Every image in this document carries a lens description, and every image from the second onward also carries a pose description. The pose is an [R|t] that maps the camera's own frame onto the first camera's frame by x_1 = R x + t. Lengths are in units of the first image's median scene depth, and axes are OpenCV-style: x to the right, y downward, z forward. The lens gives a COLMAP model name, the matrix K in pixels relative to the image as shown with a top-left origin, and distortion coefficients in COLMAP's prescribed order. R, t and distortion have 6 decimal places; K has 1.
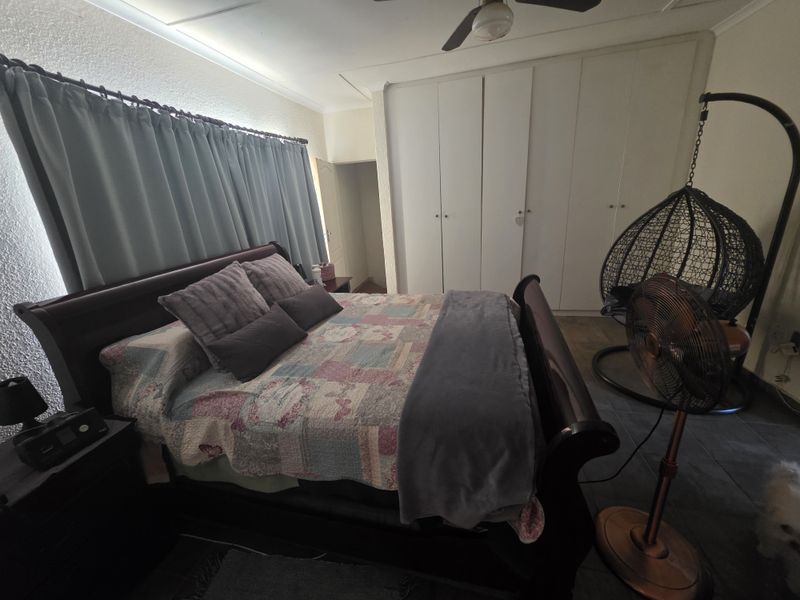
lens RADIAL K [[318.6, 0, 400.1], [0, 318.6, 299.1], [0, 0, 1]] dist [-0.001066, -0.000061]
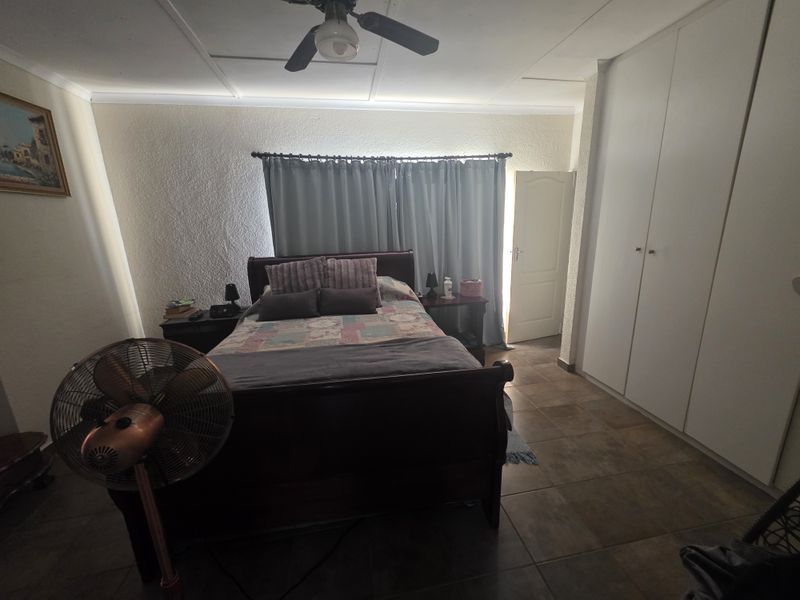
lens RADIAL K [[318.6, 0, 399.5], [0, 318.6, 300.5], [0, 0, 1]] dist [-0.001066, -0.000061]
pose [[0.395943, 0.280403, -0.874416, 0.950099], [-0.283999, 0.942945, 0.173781, -0.268242], [0.873254, 0.179526, 0.452987, 0.619086]]
